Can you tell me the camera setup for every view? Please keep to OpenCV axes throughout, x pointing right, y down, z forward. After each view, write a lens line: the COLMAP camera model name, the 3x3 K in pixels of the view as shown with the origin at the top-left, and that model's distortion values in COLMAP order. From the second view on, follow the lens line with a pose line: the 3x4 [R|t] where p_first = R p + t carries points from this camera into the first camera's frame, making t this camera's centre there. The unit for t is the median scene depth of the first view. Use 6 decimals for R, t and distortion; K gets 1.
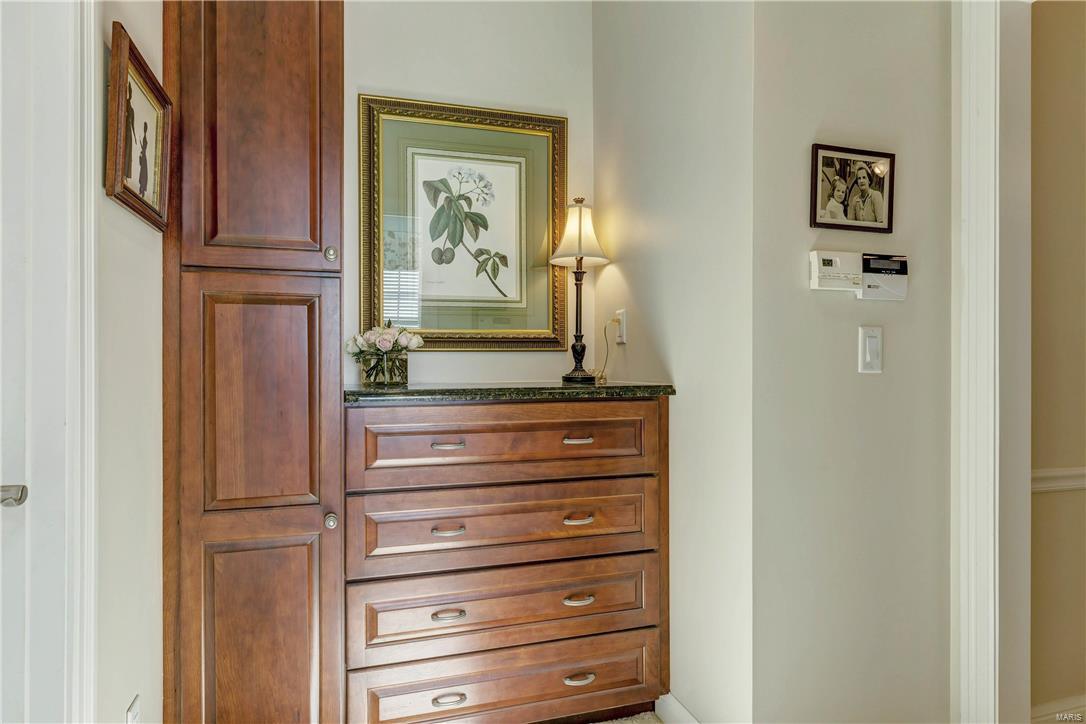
lens RADIAL K [[651.4, 0, 544.9], [0, 651.4, 362.4], [0, 0, 1]] dist [0.001950, 0.000088]
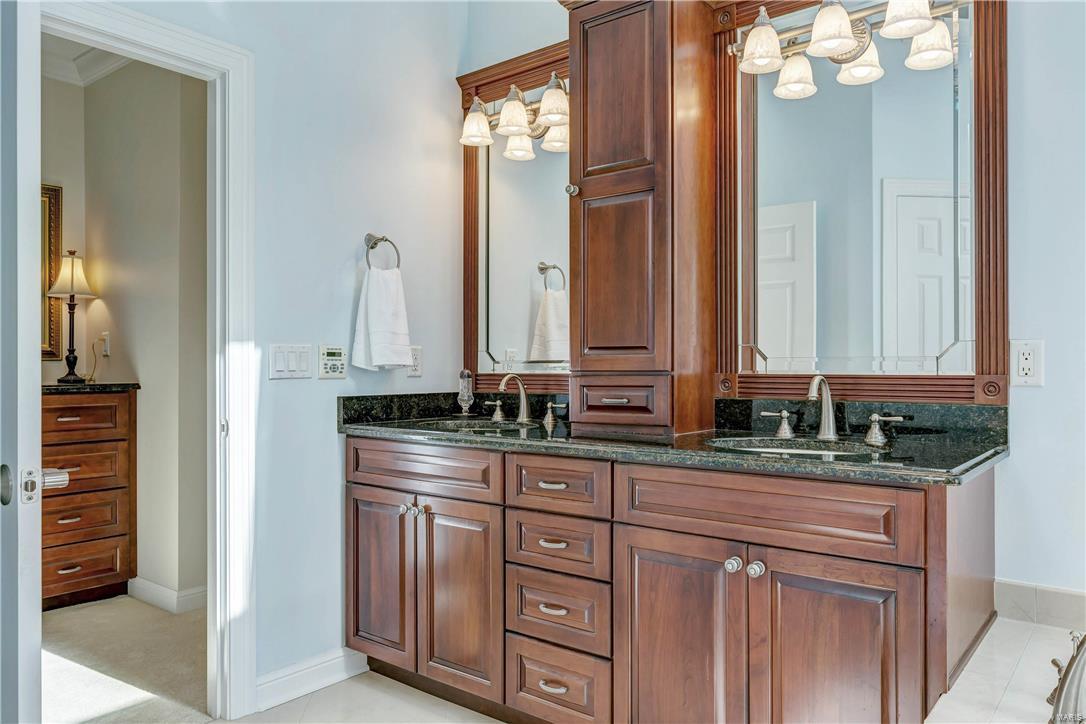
lens RADIAL K [[746.5, 0, 535.7], [0, 746.5, 364.7], [0, 0, 1]] dist [-0.003279, 0.002666]
pose [[0.829897, -0.000058, 0.557917, -0.016101], [0.001738, 0.999995, -0.002482, -0.003813], [-0.557914, 0.003030, 0.829893, -1.003002]]
